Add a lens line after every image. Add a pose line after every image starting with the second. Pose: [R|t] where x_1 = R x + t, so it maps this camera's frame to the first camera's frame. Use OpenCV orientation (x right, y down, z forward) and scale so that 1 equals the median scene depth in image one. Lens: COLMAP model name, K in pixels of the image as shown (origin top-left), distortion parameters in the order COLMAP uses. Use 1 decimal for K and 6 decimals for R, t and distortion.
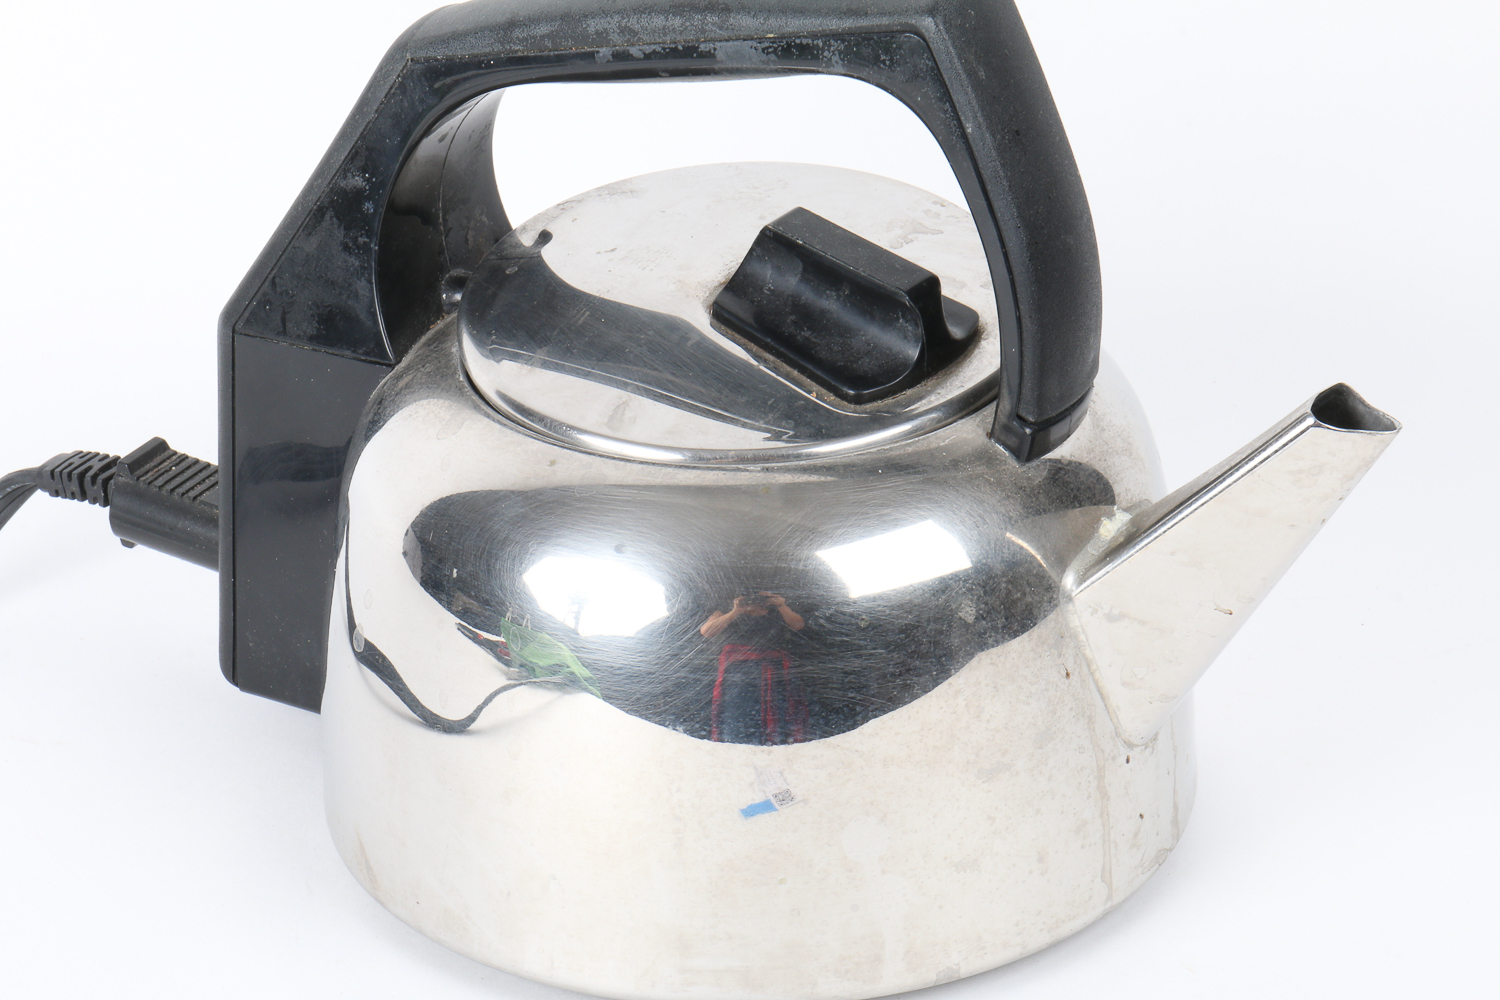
lens RADIAL K [[4729.4, 0, 750.0], [0, 4729.4, 500.0], [0, 0, 1]] dist [0.149280, -0.140162]
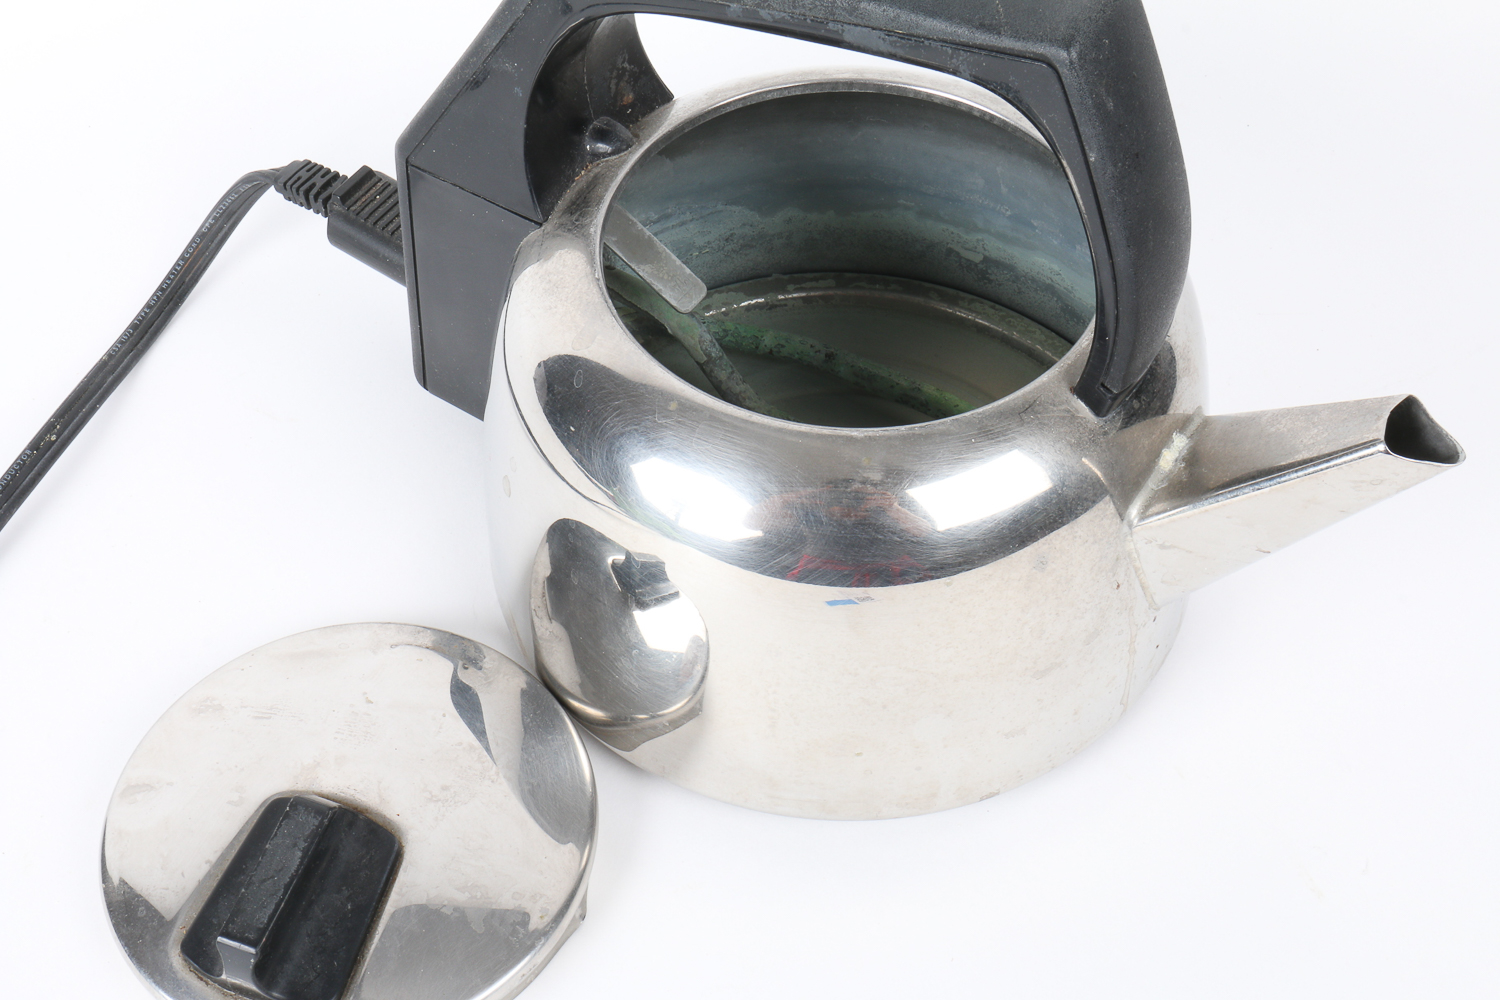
lens RADIAL K [[2073.3, 0, 750.0], [0, 2073.3, 500.0], [0, 0, 1]] dist [-0.056320, -0.022997]
pose [[0.998809, 0.048115, -0.008133, -0.018619], [-0.040516, 0.910590, 0.411320, -0.182504], [0.027197, -0.410500, 0.911455, 0.543685]]
